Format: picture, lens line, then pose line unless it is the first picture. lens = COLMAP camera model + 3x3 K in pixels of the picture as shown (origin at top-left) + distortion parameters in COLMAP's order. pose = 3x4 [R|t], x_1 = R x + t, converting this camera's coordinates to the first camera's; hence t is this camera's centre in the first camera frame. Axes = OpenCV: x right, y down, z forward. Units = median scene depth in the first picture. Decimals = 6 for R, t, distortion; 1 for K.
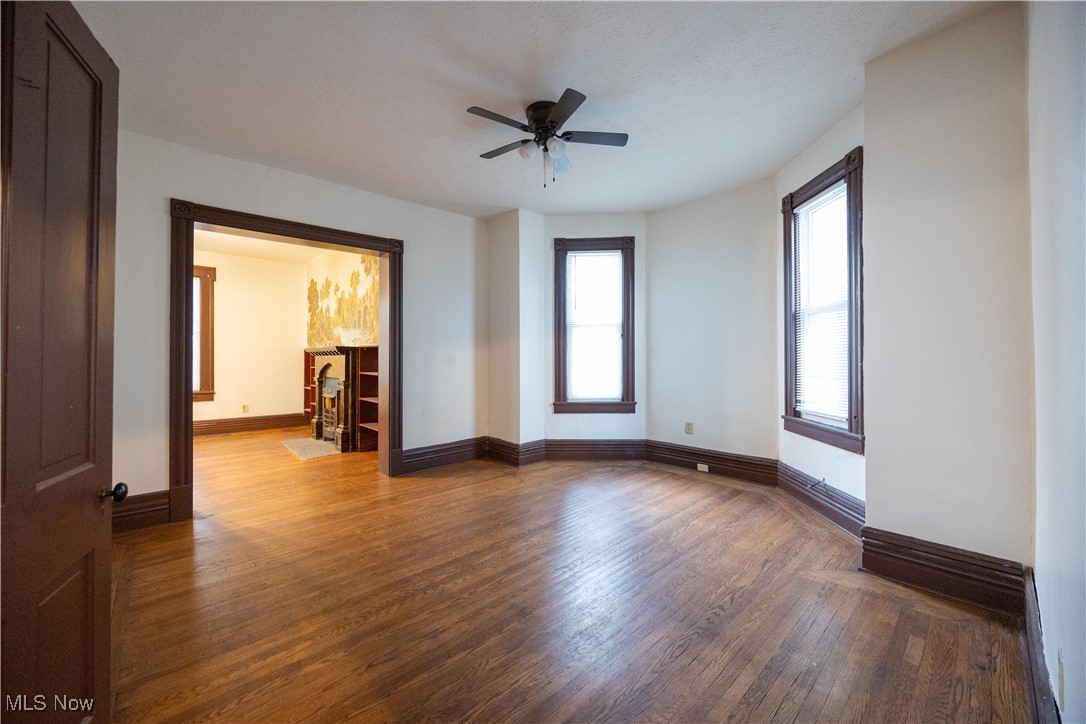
lens RADIAL K [[411.2, 0, 545.1], [0, 411.2, 360.5], [0, 0, 1]] dist [-0.007707, 0.001263]
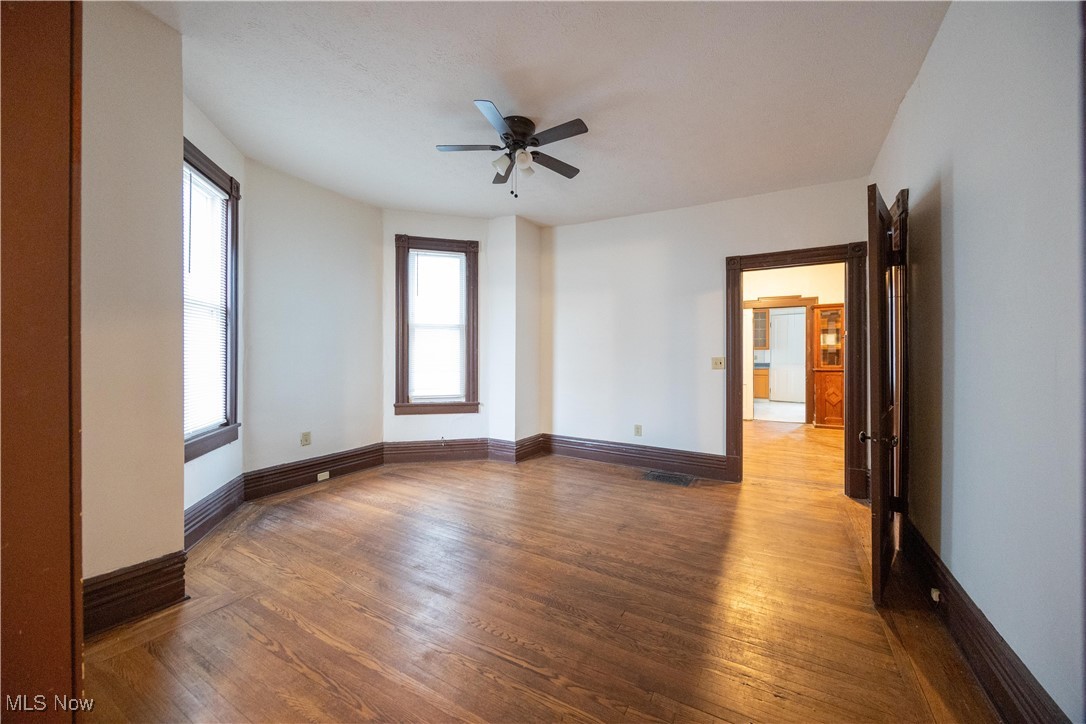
lens RADIAL K [[411.2, 0, 535.0], [0, 411.2, 355.4], [0, 0, 1]] dist [-0.007707, 0.001263]
pose [[-0.285698, 0.001866, 0.958318, -0.835574], [0.003915, 0.999992, -0.000780, -0.016699], [-0.958312, 0.003529, -0.285703, 1.021601]]
